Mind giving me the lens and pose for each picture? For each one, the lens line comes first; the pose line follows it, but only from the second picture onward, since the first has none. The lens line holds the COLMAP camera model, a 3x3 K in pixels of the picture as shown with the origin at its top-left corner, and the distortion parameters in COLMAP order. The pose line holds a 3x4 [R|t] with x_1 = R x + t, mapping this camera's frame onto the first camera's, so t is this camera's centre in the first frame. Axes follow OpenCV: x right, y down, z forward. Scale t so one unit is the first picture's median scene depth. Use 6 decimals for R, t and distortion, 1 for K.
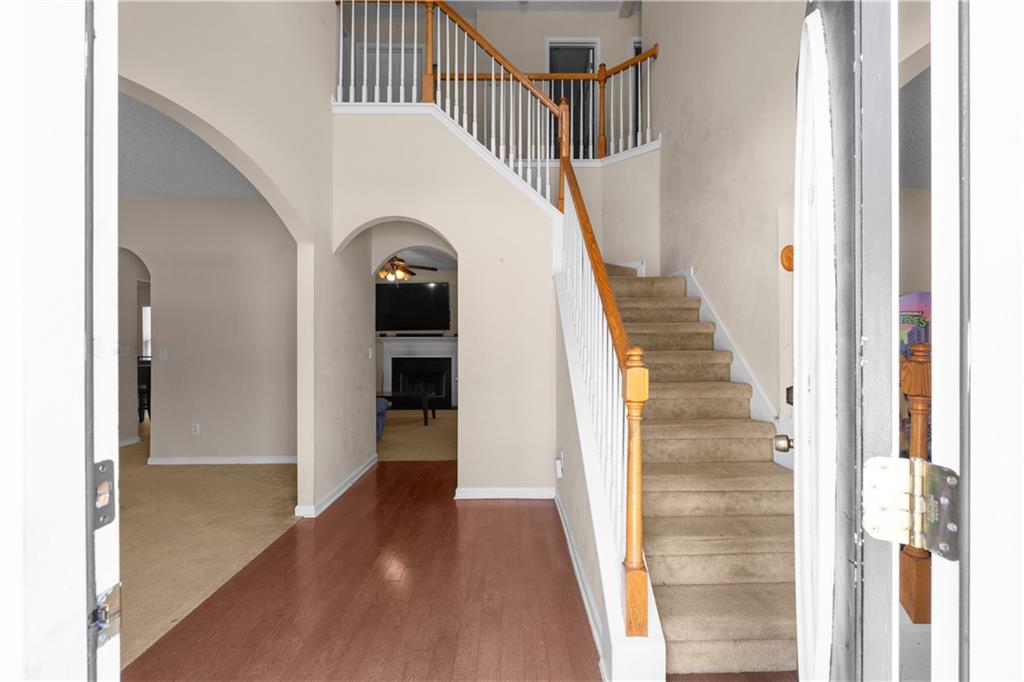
lens RADIAL K [[456.6, 0, 512.0], [0, 456.6, 341.0], [0, 0, 1]] dist [-0.000734, 0.000348]
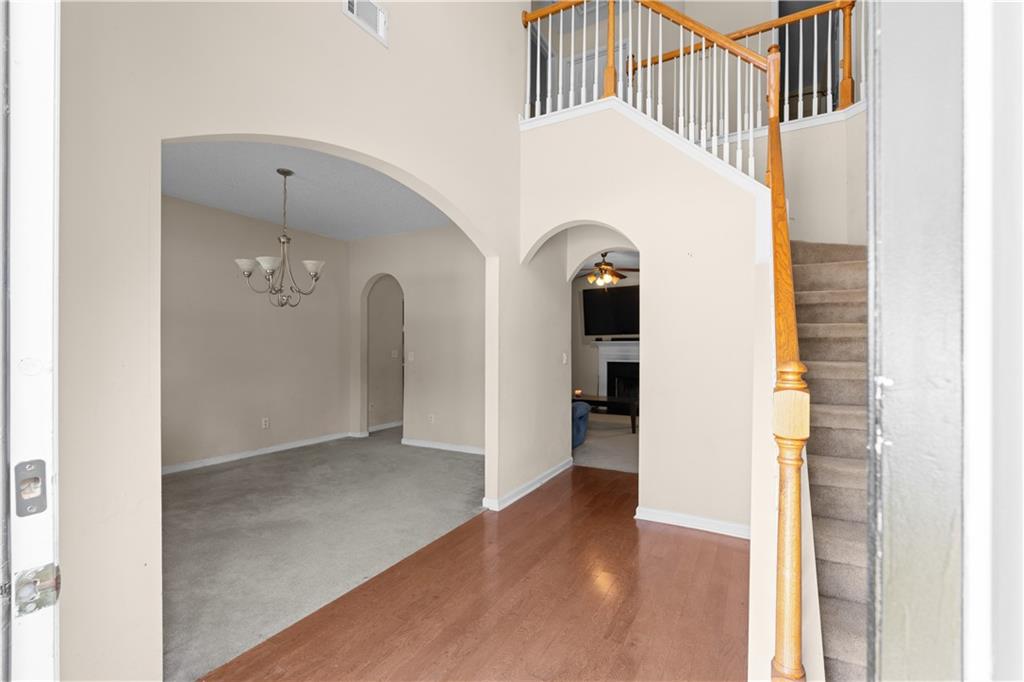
lens RADIAL K [[452.5, 0, 510.8], [0, 452.5, 344.5], [0, 0, 1]] dist [0.000296, 0.000420]
pose [[0.869450, 0.000941, -0.494020, 0.104382], [-0.000623, 0.999999, 0.000808, -0.005804], [0.494021, -0.000395, 0.869450, 0.076756]]
